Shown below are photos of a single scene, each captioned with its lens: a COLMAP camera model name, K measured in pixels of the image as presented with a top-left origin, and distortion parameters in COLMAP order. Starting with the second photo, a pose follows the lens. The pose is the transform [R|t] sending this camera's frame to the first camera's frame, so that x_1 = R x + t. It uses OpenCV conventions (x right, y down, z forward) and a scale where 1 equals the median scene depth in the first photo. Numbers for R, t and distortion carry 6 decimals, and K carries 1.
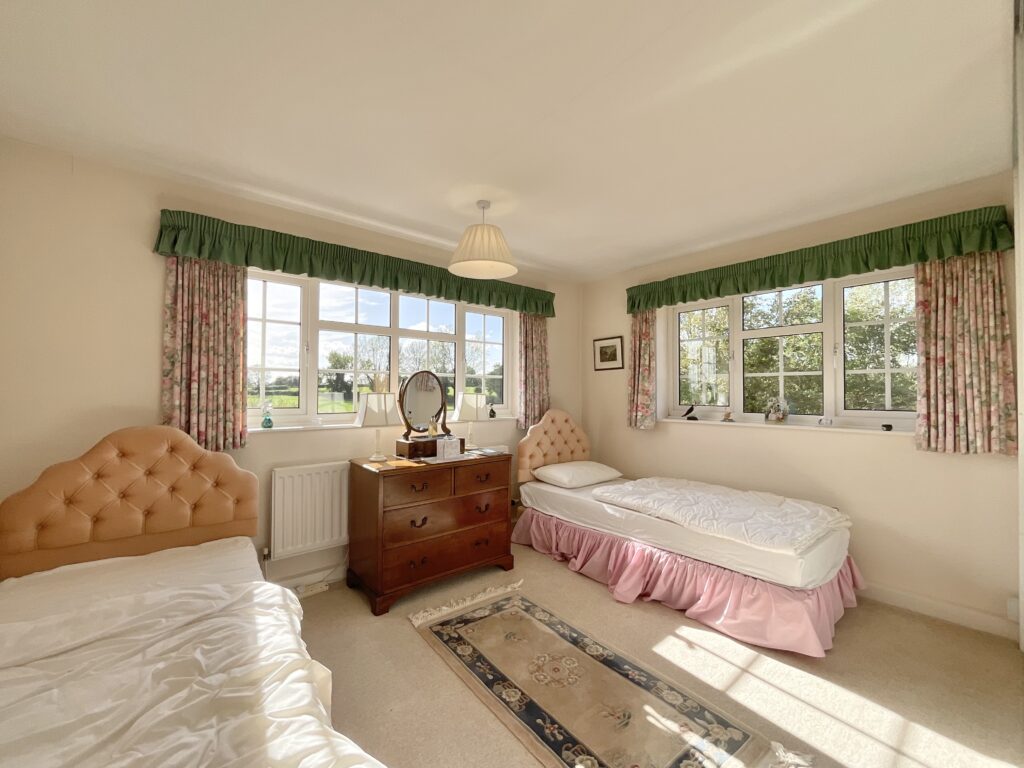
lens RADIAL K [[416.5, 0, 511.4], [0, 416.5, 383.7], [0, 0, 1]] dist [-0.000527, 0.000322]
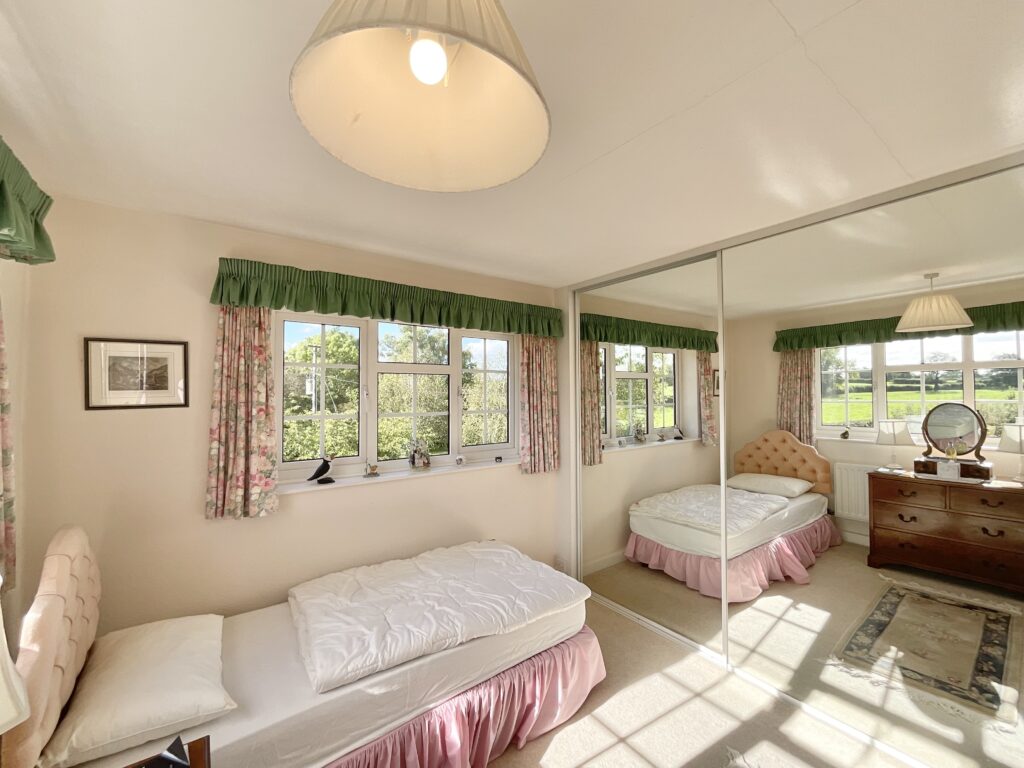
lens RADIAL K [[416.5, 0, 511.7], [0, 416.5, 385.2], [0, 0, 1]] dist [-0.000527, 0.000322]
pose [[0.061946, 0.027266, 0.997707, -0.248820], [-0.010621, 0.999588, -0.026658, -0.061792], [-0.998023, -0.008945, 0.062210, 0.667439]]
